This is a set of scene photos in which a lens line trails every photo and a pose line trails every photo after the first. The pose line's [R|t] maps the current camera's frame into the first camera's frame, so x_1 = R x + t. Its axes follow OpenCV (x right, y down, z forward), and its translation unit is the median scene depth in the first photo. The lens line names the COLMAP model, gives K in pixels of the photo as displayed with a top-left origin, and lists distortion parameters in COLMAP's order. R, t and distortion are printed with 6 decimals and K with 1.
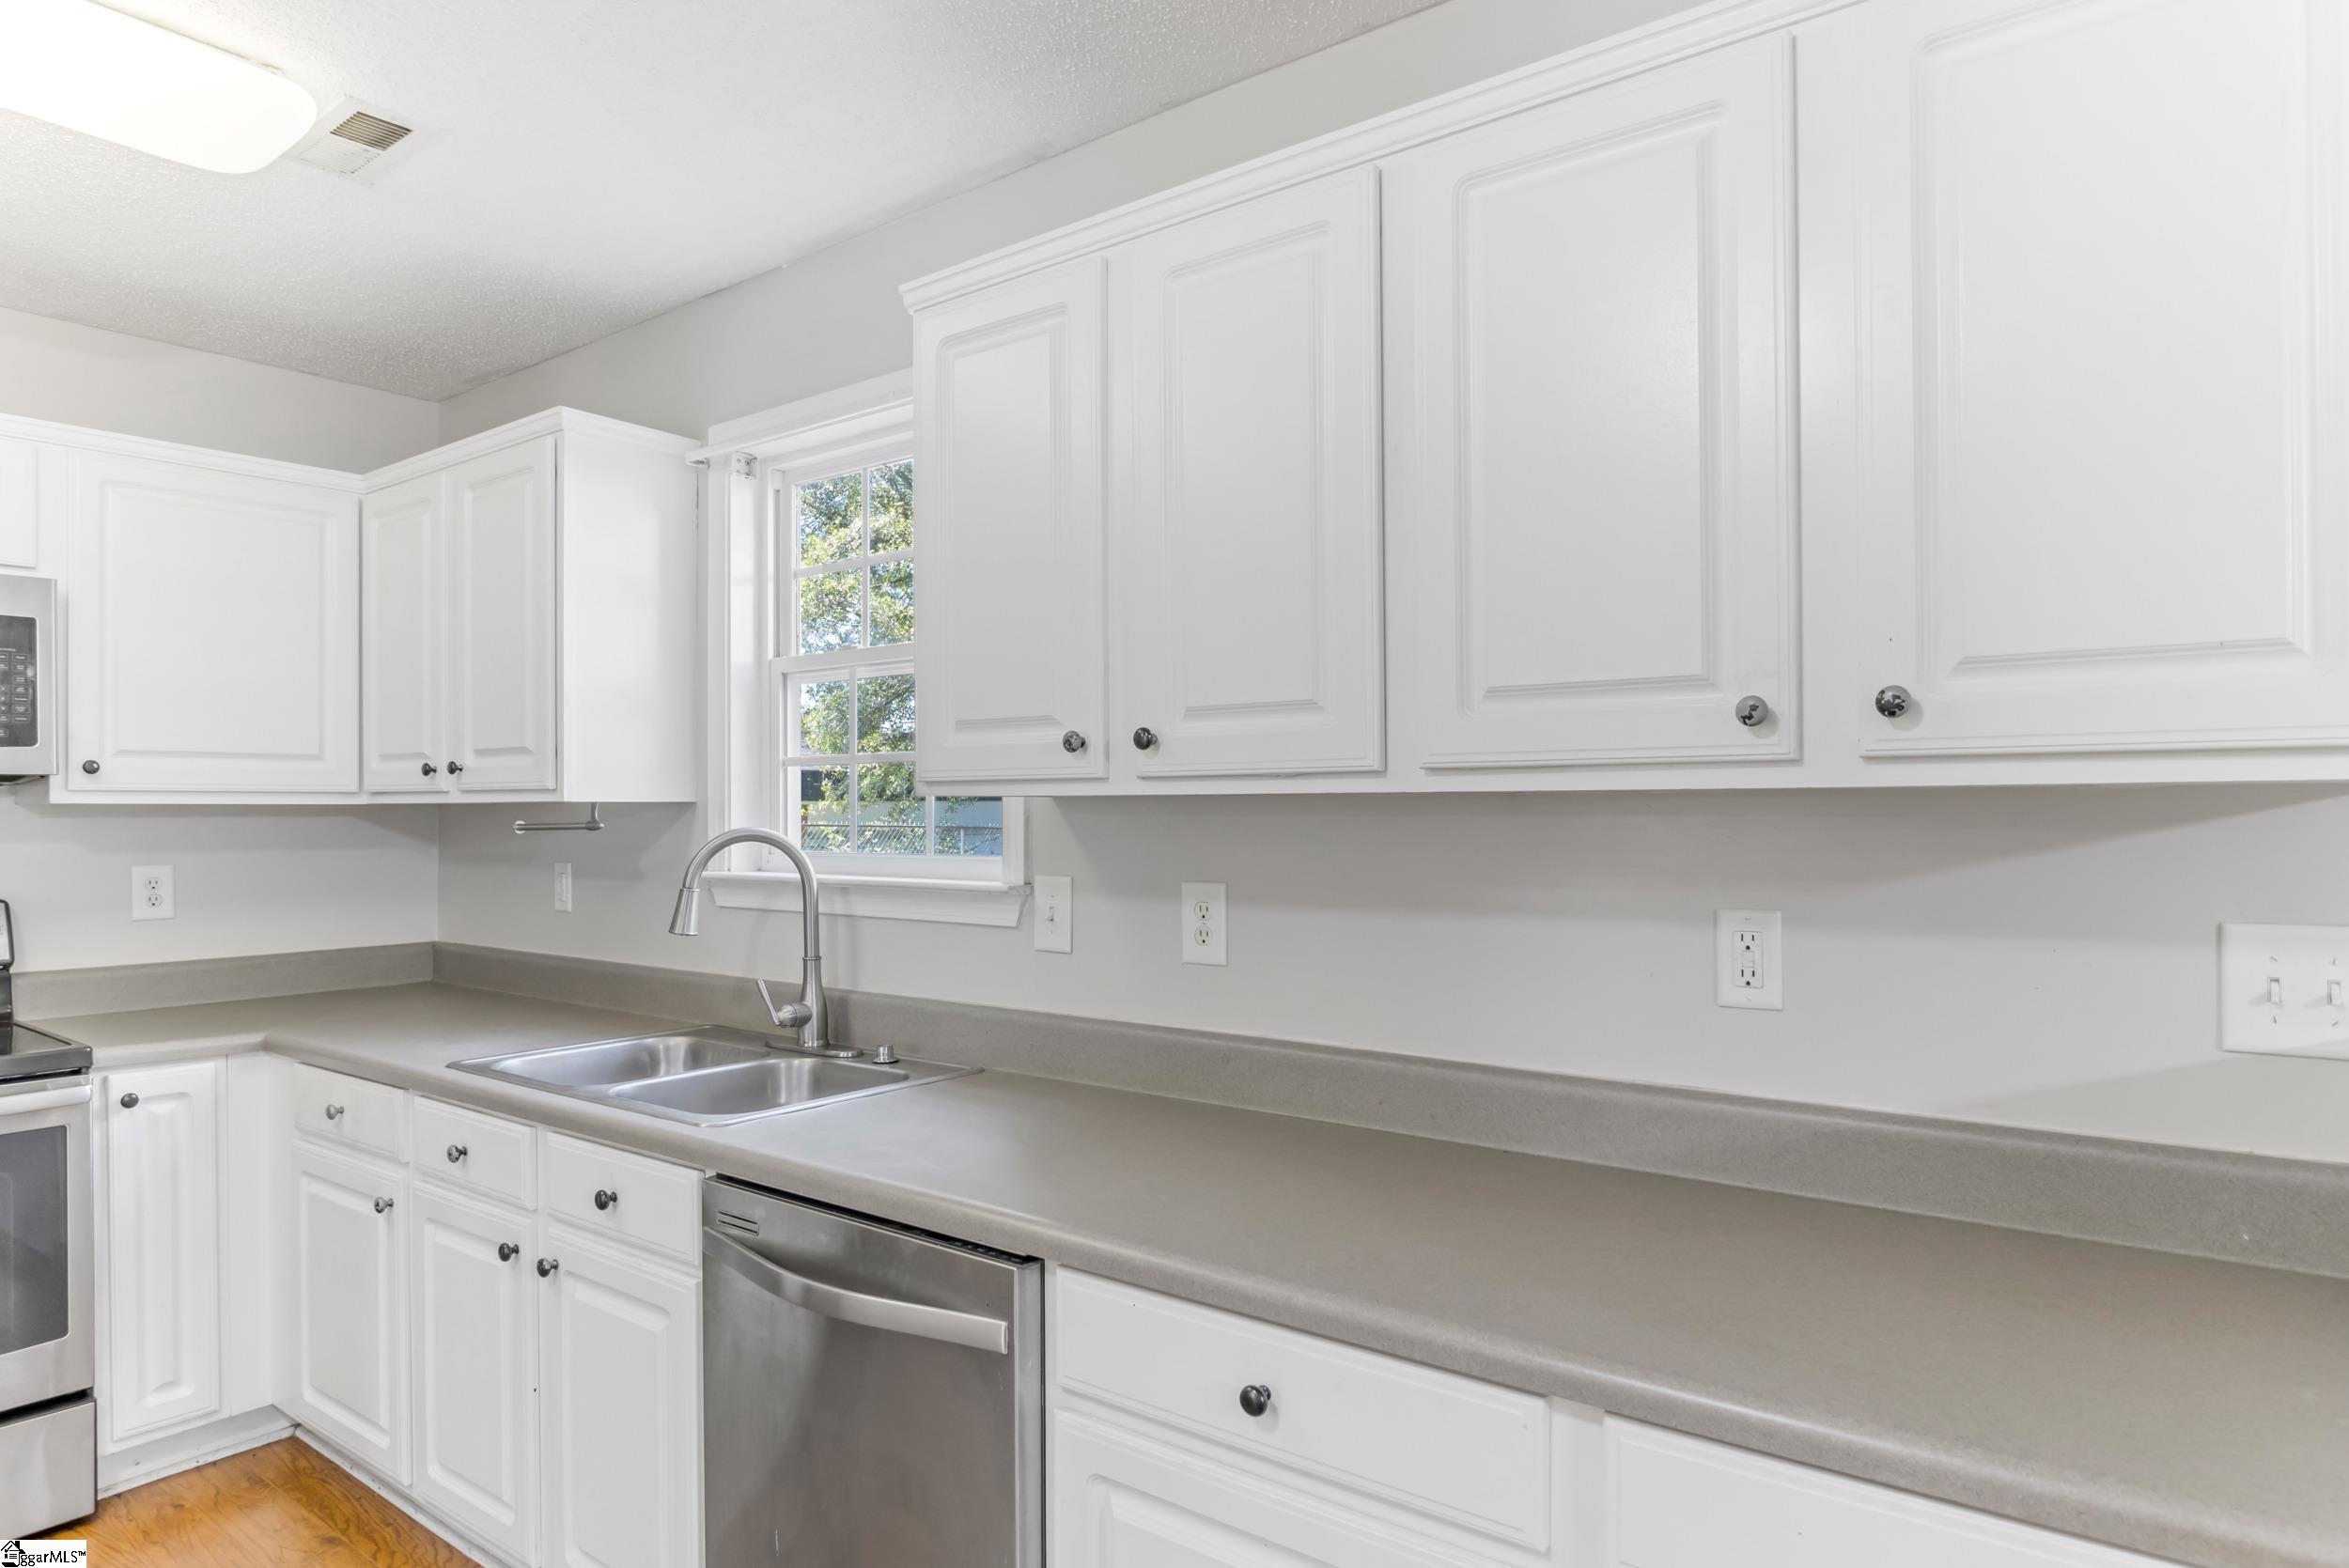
lens RADIAL K [[1345.5, 0, 1180.6], [0, 1345.5, 802.0], [0, 0, 1]] dist [-0.023418, 0.000818]
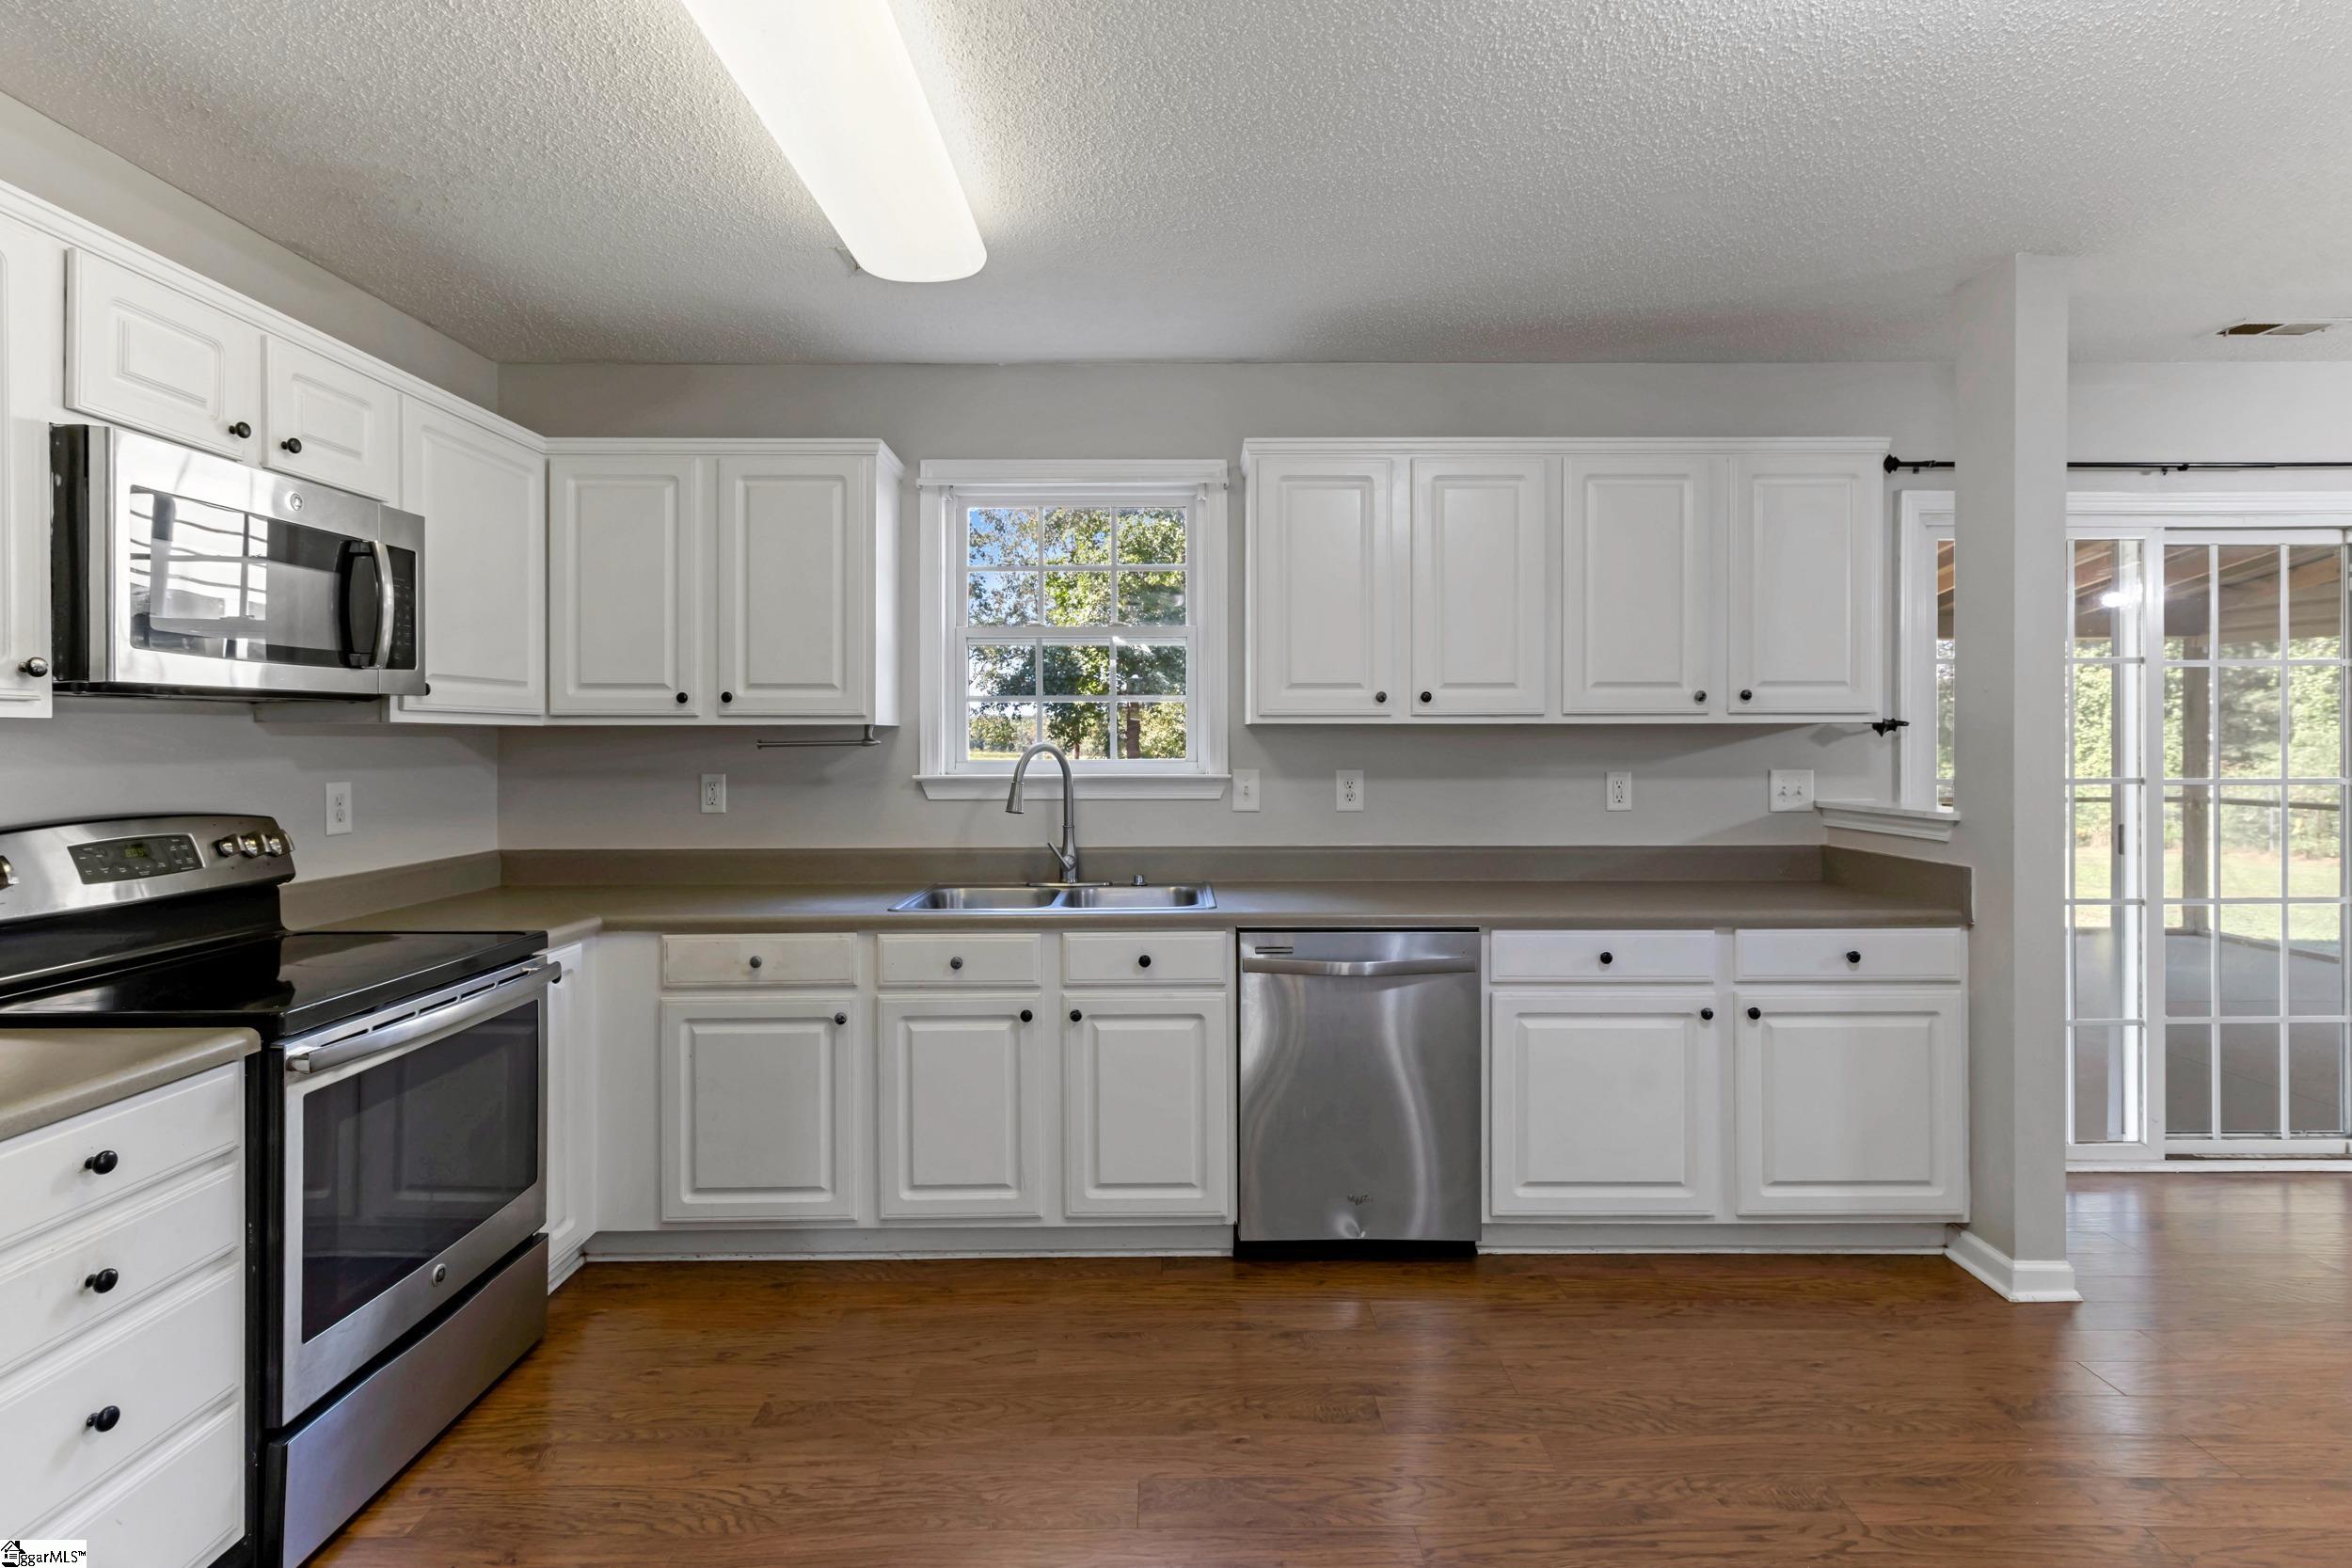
lens RADIAL K [[1126.5, 0, 1168.8], [0, 1126.5, 735.8], [0, 0, 1]] dist [0.000626, -0.000059]
pose [[0.802404, 0.003104, 0.596773, -0.922048], [-0.003782, 0.999993, -0.000116, 0.010247], [-0.596769, -0.002164, 0.802410, -0.115676]]
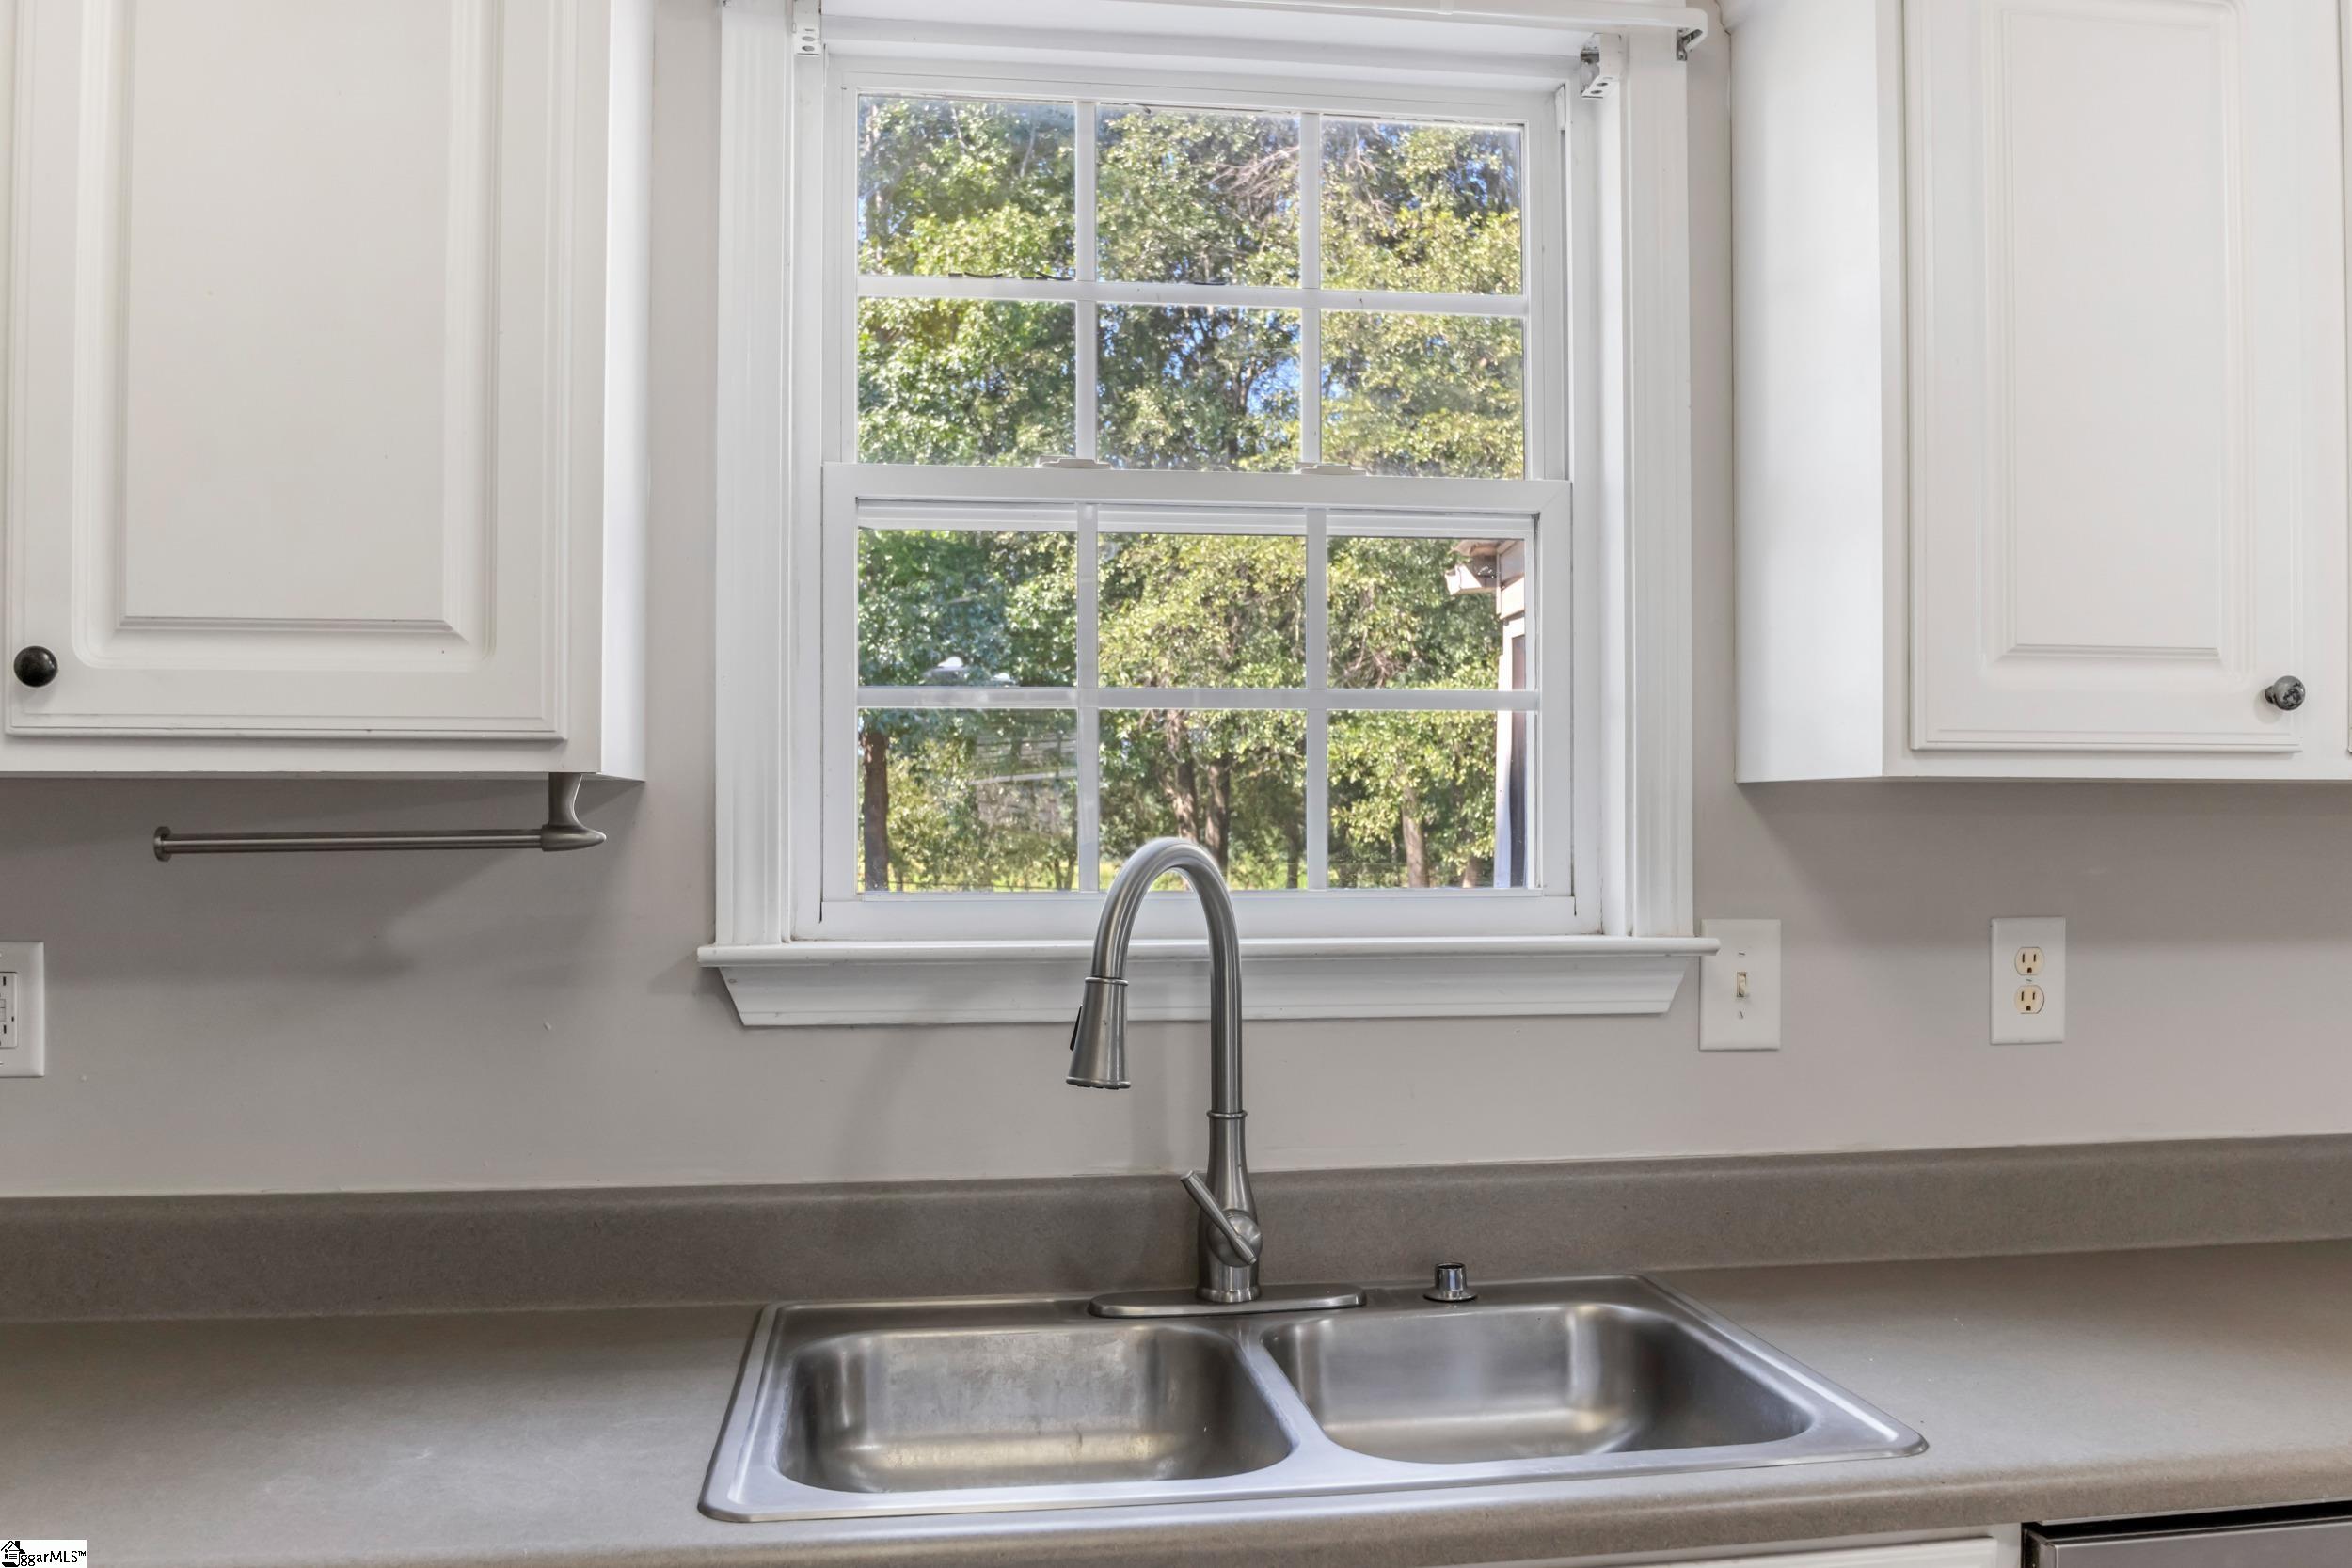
lens RADIAL K [[1967.9, 0, 1183.7], [0, 1967.9, 822.0], [0, 0, 1]] dist [-0.071544, 0.002268]
pose [[0.710202, 0.003326, 0.703990, -0.741033], [-0.006035, 0.999981, 0.001364, 0.011834], [-0.703972, -0.005217, 0.710209, 0.494786]]
